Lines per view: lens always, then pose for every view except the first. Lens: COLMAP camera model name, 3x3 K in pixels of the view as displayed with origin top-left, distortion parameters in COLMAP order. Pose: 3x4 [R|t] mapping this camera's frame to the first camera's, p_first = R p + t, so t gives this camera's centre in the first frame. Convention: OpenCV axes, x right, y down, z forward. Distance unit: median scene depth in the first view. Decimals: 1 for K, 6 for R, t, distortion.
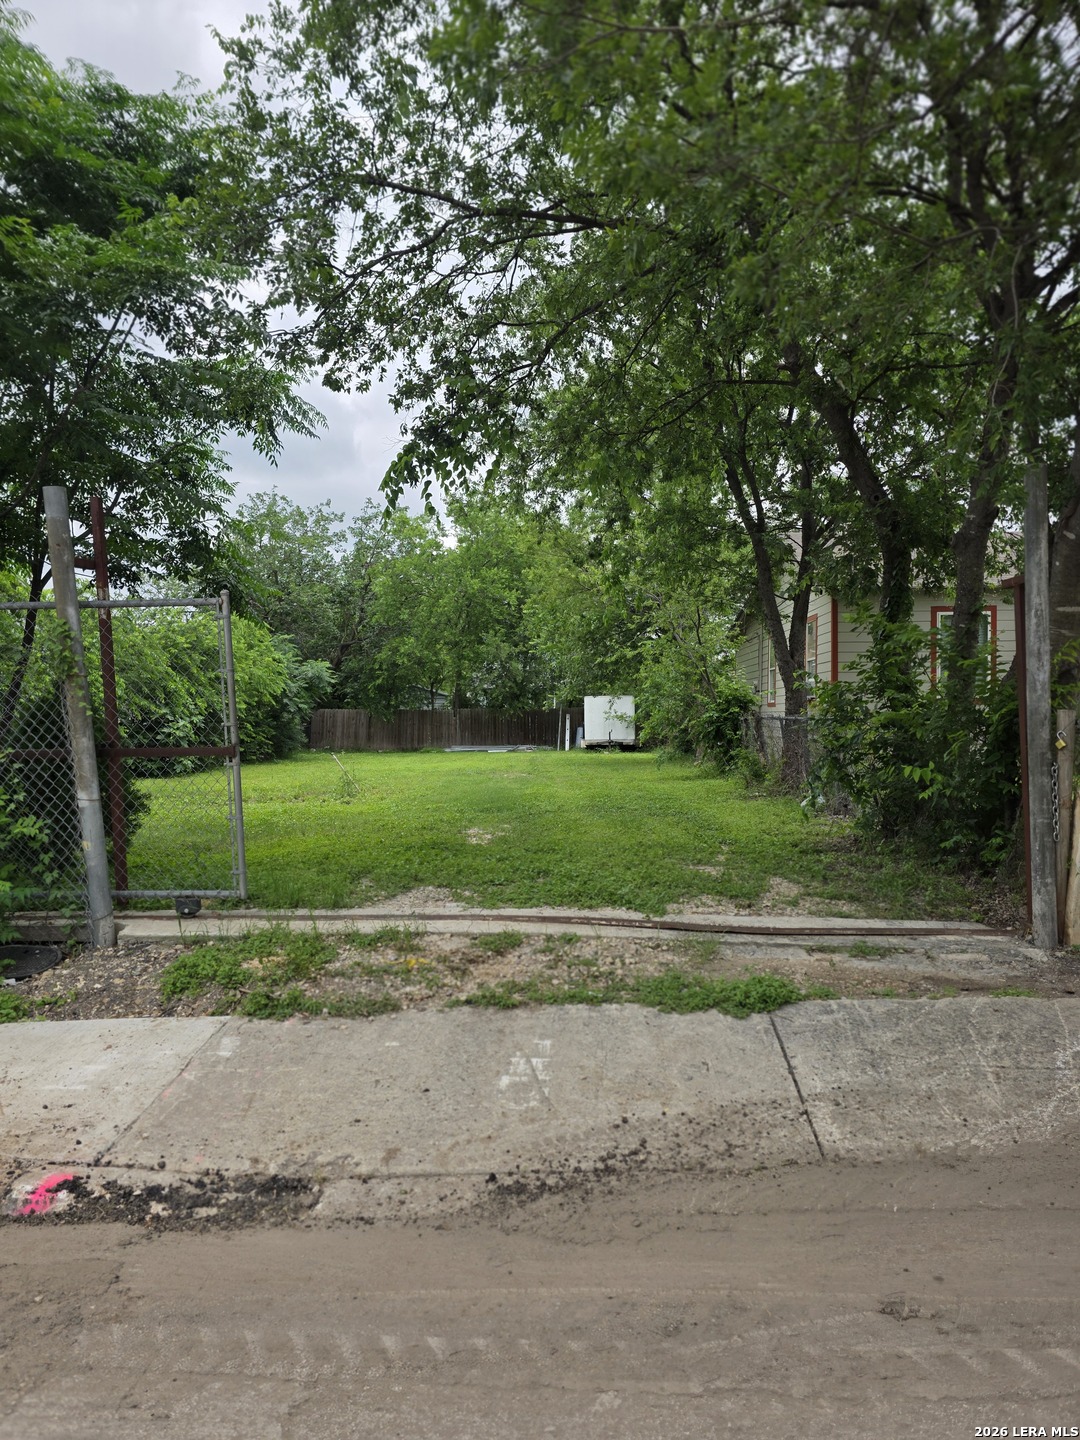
lens RADIAL K [[971.2, 0, 549.8], [0, 971.2, 721.3], [0, 0, 1]] dist [0.083160, -0.088820]
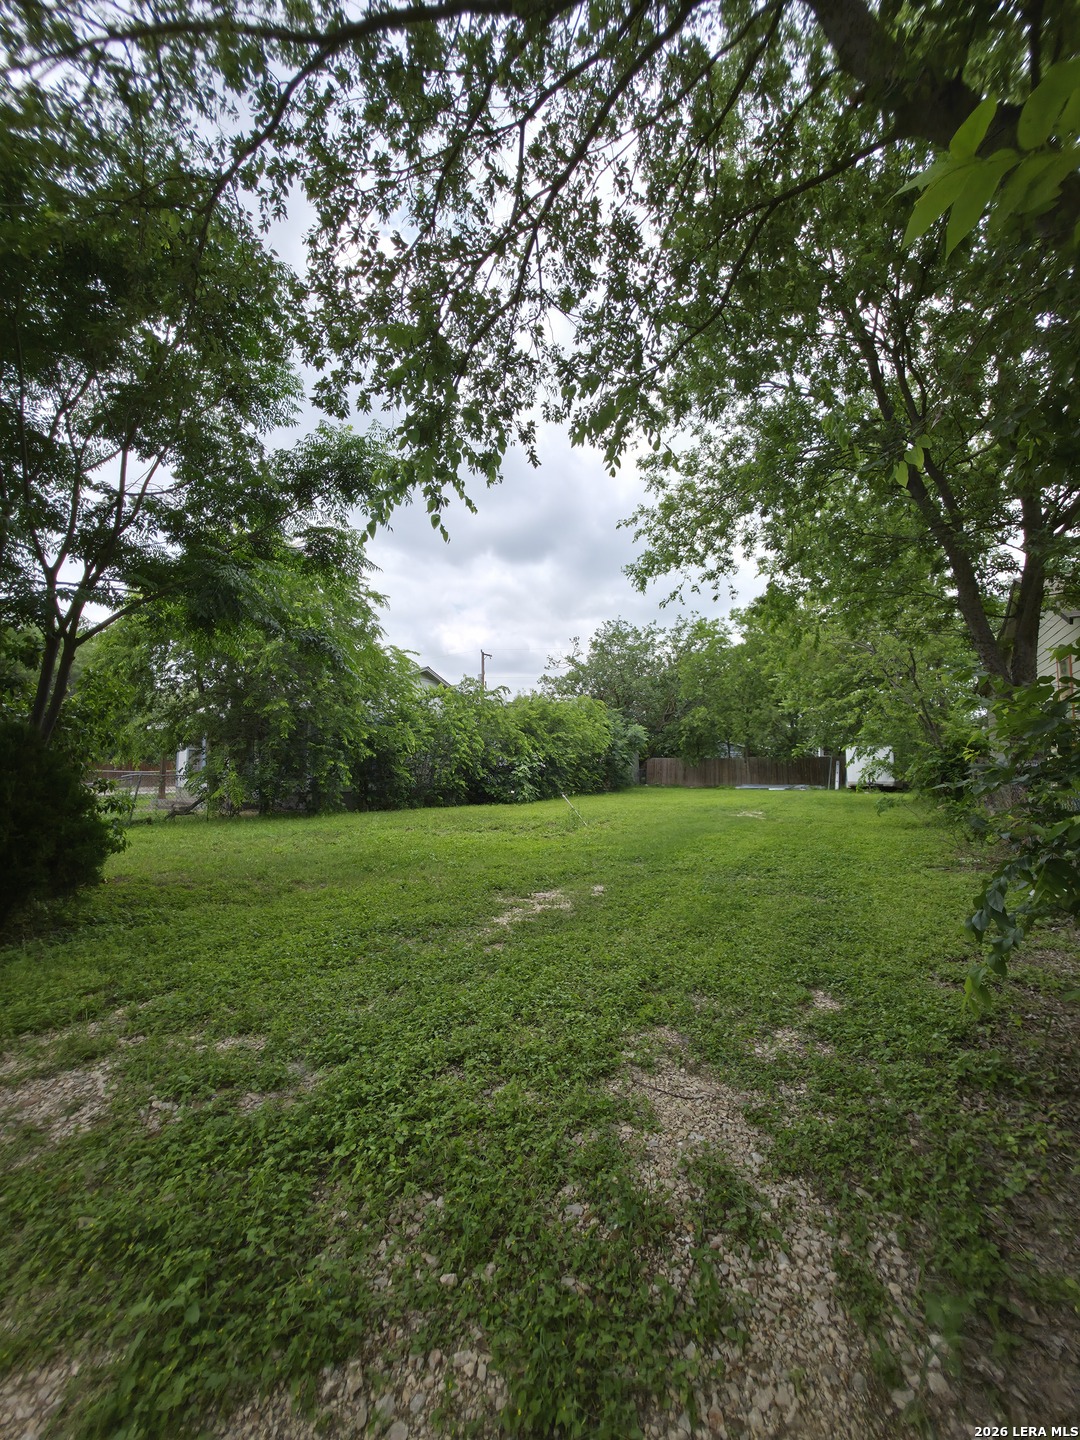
lens RADIAL K [[582.5, 0, 540.0], [0, 582.5, 720.0], [0, 0, 1]] dist [0.001033, 0.000240]
pose [[0.878317, -0.034163, -0.476856, 0.336679], [-0.002881, 0.997047, -0.076737, -0.010403], [0.478070, 0.068773, 0.875625, 1.018637]]
